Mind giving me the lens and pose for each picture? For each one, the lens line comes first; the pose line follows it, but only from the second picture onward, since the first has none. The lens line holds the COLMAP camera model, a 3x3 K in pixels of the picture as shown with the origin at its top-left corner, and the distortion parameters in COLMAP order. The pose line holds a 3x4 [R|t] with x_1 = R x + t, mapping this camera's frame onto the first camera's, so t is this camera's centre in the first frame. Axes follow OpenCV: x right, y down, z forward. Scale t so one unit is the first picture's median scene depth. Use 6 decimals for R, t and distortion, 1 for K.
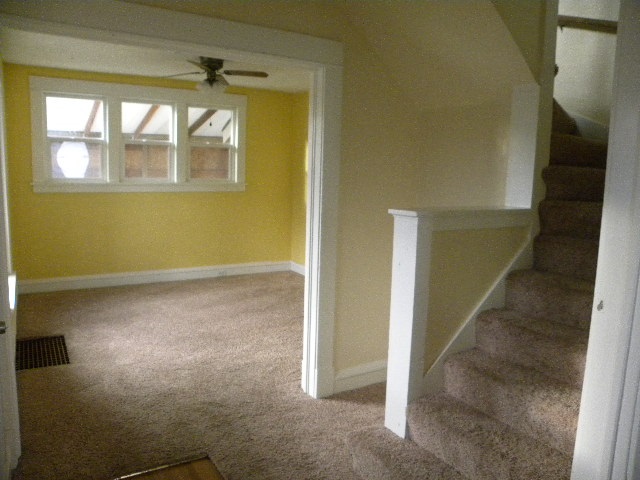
lens RADIAL K [[489.7, 0, 321.0], [0, 489.7, 240.6], [0, 0, 1]] dist [-0.090427, 0.010044]
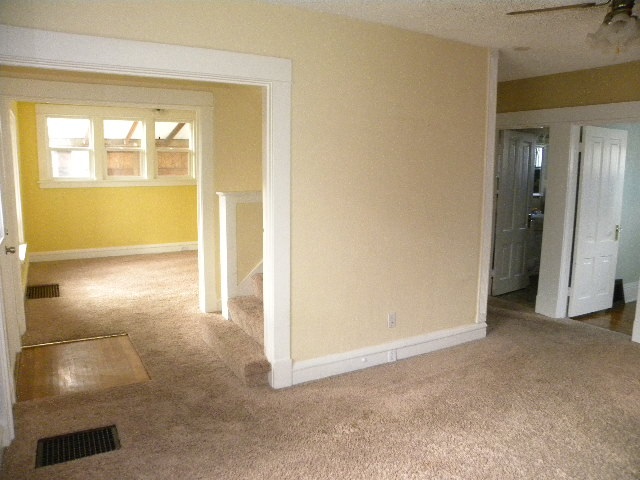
lens RADIAL K [[489.7, 0, 319.3], [0, 489.7, 238.1], [0, 0, 1]] dist [-0.090427, 0.010044]
pose [[0.999240, -0.012167, -0.037039, 0.269893], [0.012524, 0.999877, 0.009431, 0.042905], [0.036920, -0.009888, 0.999269, -0.371945]]
